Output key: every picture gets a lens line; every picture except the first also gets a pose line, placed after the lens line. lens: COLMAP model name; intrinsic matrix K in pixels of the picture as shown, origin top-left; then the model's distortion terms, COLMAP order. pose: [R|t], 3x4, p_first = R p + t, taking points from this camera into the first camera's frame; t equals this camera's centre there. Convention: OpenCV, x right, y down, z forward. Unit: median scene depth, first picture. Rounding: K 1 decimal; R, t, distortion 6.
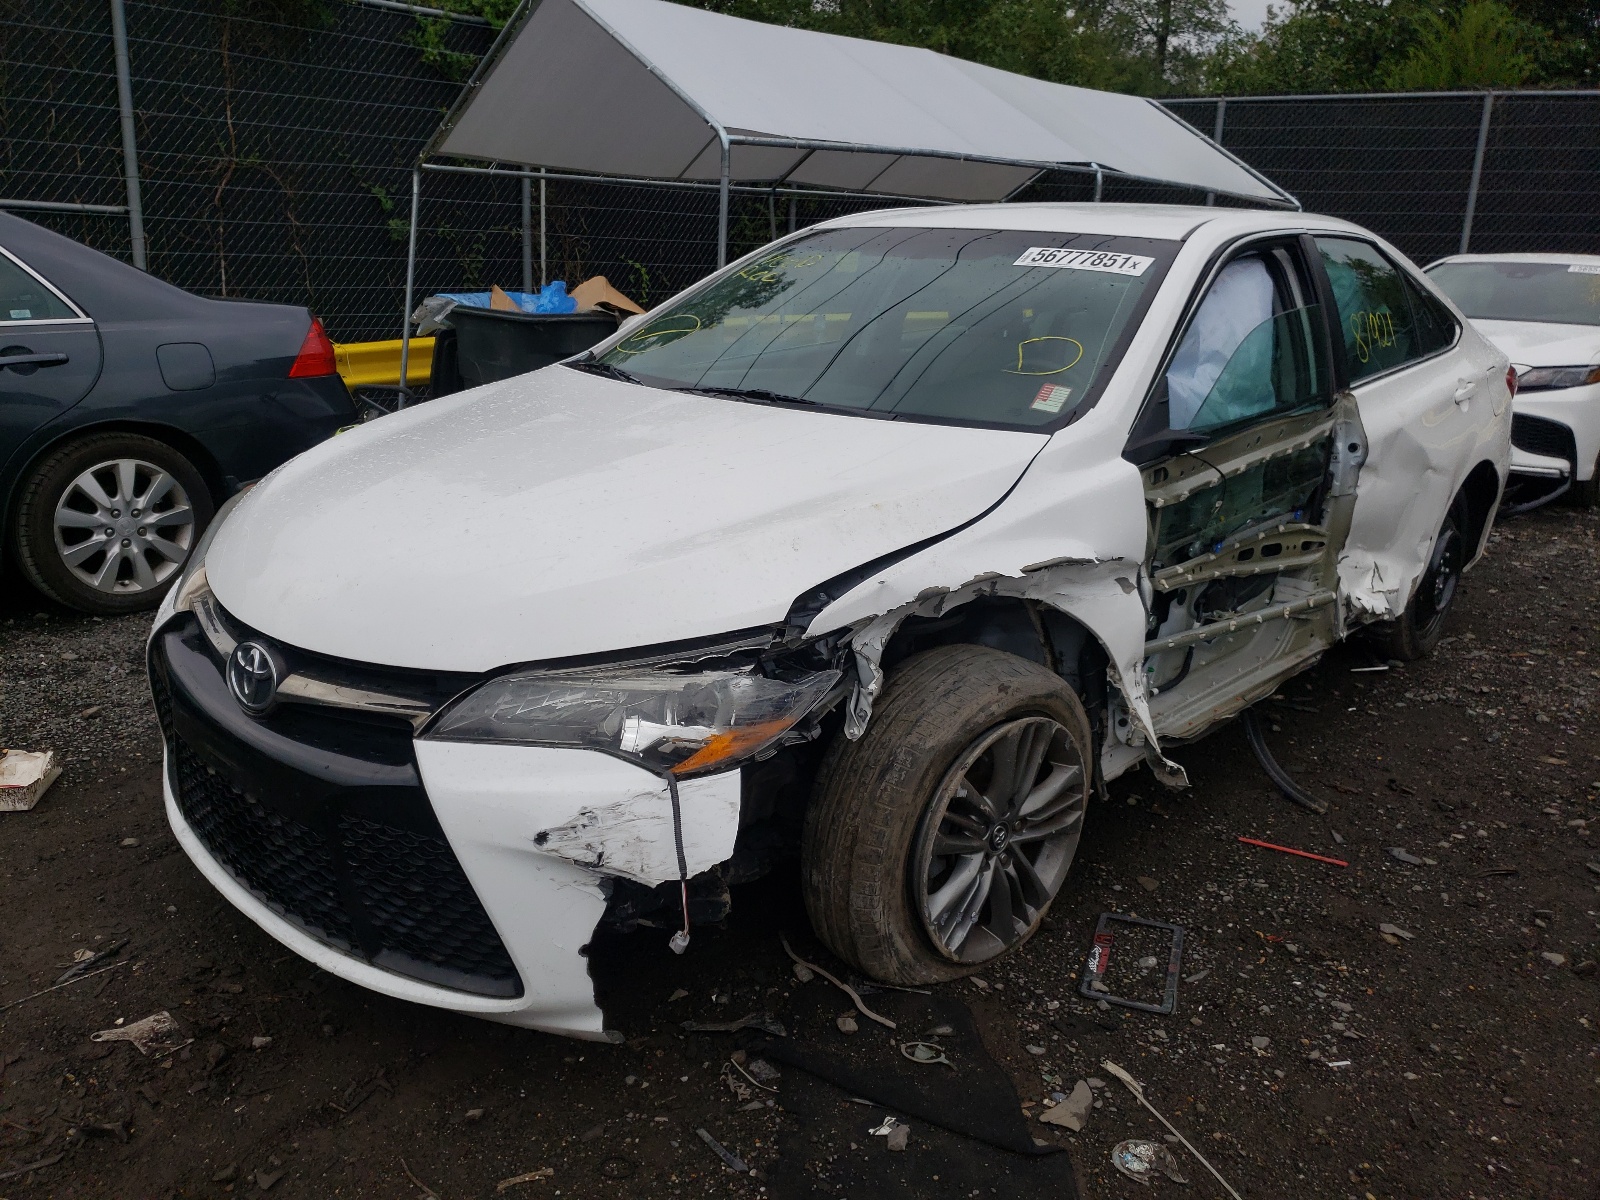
lens RADIAL K [[1191.0, 0, 769.7], [0, 1191.0, 599.2], [0, 0, 1]] dist [0.012129, 0.000628]
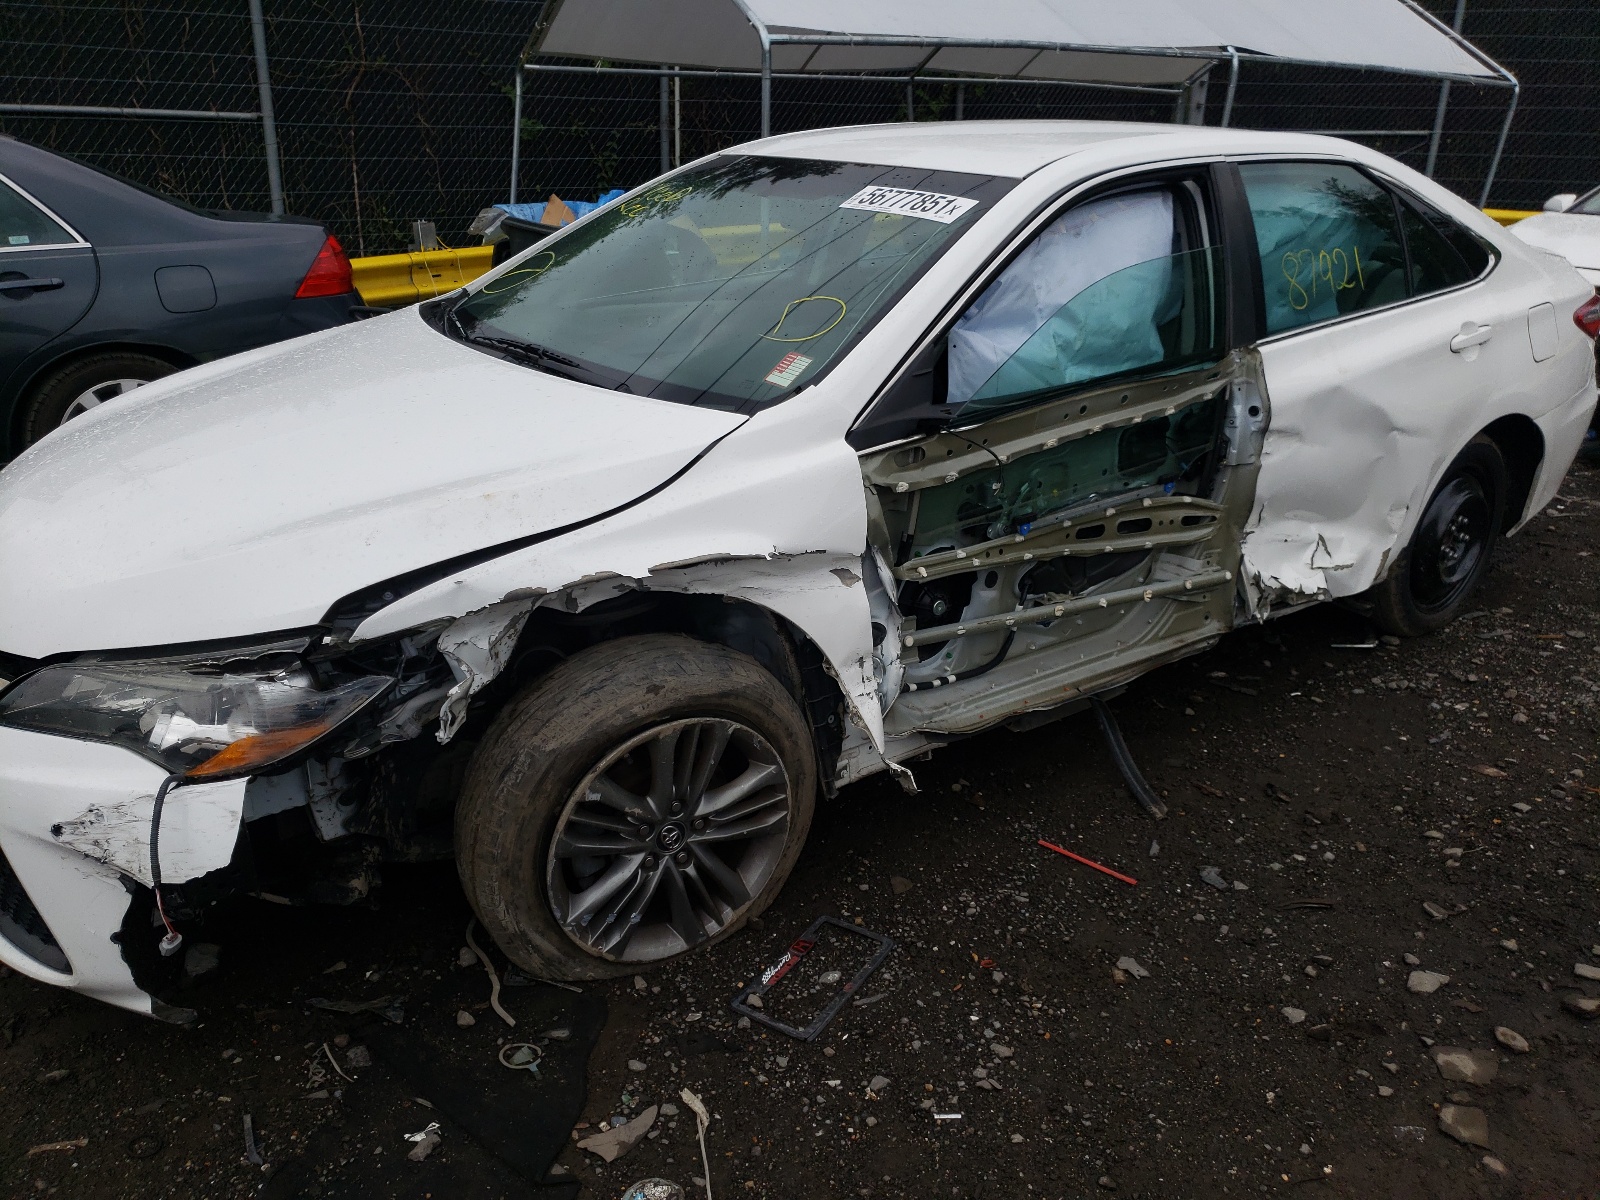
lens RADIAL K [[1191.0, 0, 769.7], [0, 1191.0, 599.2], [0, 0, 1]] dist [0.012129, 0.000628]
pose [[0.985247, 0.050094, -0.163644, 0.318539], [-0.035630, 0.995290, 0.090160, -0.061485], [0.167390, -0.082999, 0.982391, 0.066575]]
